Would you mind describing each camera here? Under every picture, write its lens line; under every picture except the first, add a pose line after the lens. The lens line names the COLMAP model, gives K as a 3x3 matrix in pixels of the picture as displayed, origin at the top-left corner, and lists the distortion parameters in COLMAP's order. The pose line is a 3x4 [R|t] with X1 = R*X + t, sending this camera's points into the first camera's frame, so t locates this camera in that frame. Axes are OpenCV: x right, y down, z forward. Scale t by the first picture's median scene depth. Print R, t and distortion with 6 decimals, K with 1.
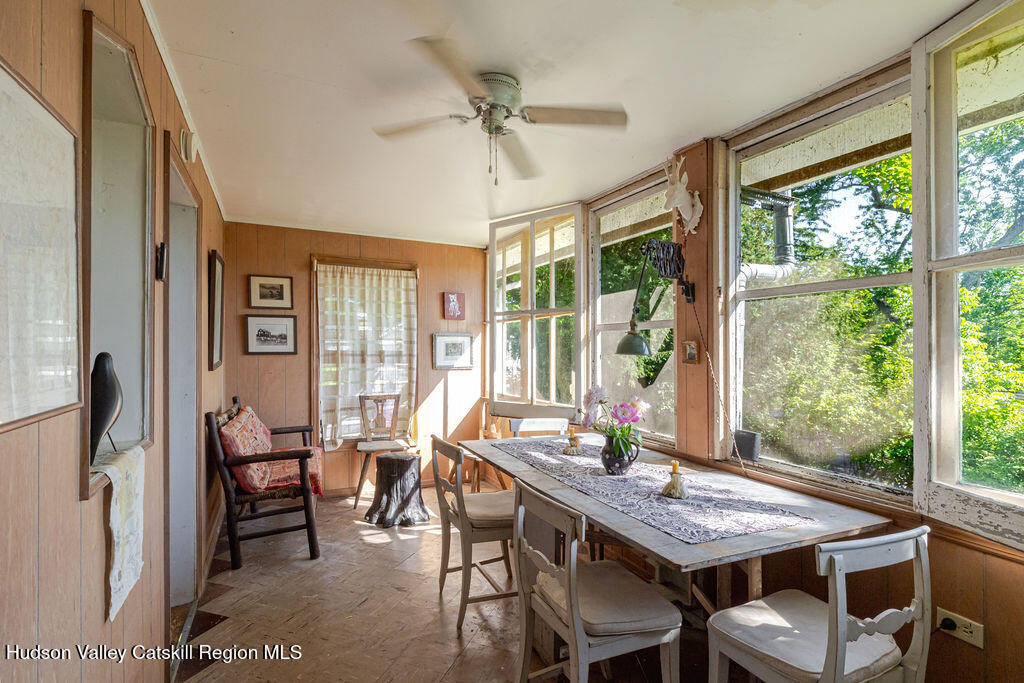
lens RADIAL K [[489.6, 0, 511.7], [0, 489.6, 339.8], [0, 0, 1]] dist [-0.002875, -0.001367]
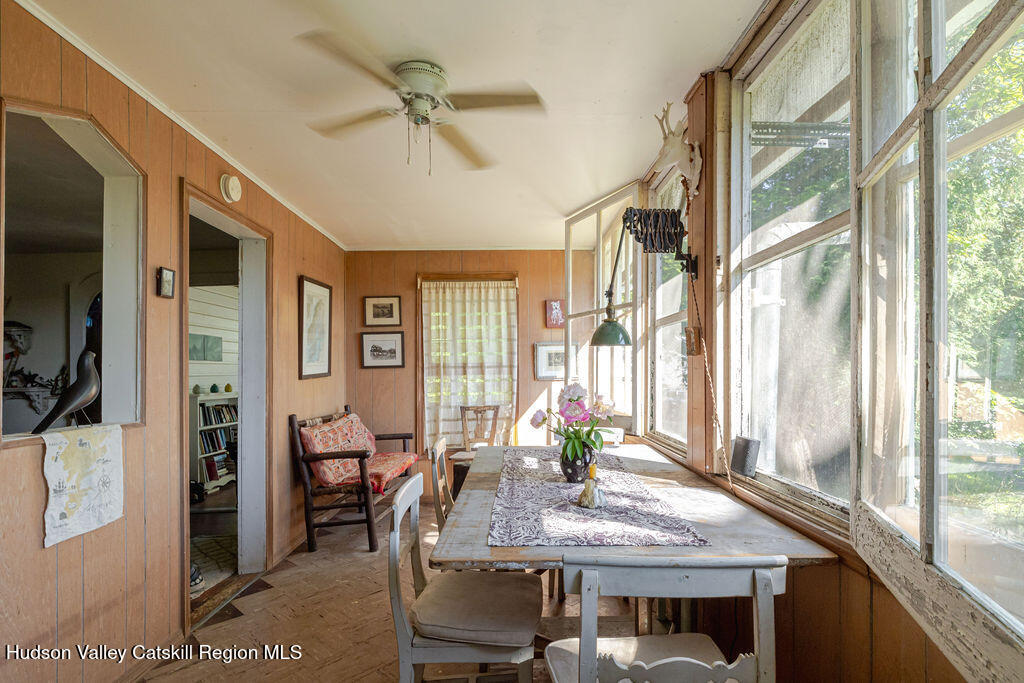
lens RADIAL K [[518.8, 0, 521.1], [0, 518.8, 357.7], [0, 0, 1]] dist [-0.003969, 0.000274]
pose [[0.917583, -0.034517, -0.396043, 0.255548], [0.032568, 0.999402, -0.011647, 0.030936], [0.396208, -0.002212, 0.918158, 0.056949]]
